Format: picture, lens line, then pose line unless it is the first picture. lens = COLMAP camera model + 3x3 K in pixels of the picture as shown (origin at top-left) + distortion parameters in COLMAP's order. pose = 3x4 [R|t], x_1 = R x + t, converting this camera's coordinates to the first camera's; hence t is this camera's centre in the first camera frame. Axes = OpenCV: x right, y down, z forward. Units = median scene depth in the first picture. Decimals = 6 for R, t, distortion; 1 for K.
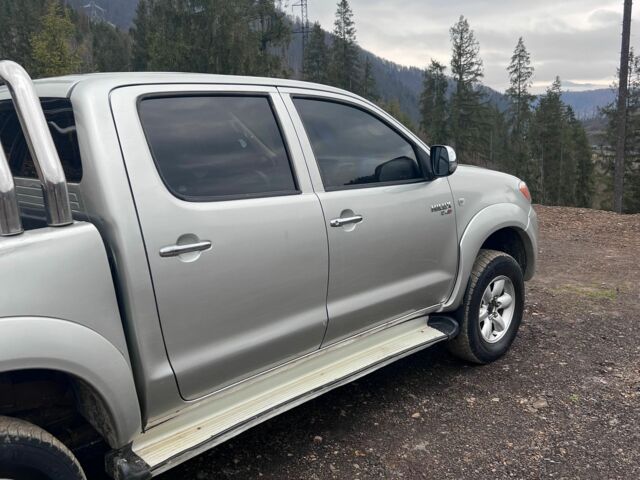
lens RADIAL K [[639.5, 0, 319.0], [0, 639.5, 236.4], [0, 0, 1]] dist [0.036563, -0.043284]
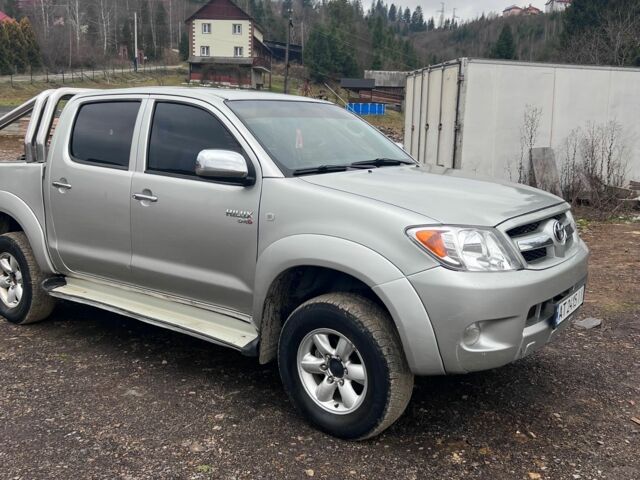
lens RADIAL K [[639.5, 0, 319.0], [0, 639.5, 236.4], [0, 0, 1]] dist [0.036563, -0.043284]
pose [[0.149228, 0.211086, -0.966009, 1.312842], [-0.197811, 0.963573, 0.179996, -0.241588], [0.968815, 0.164227, 0.185547, 1.067091]]
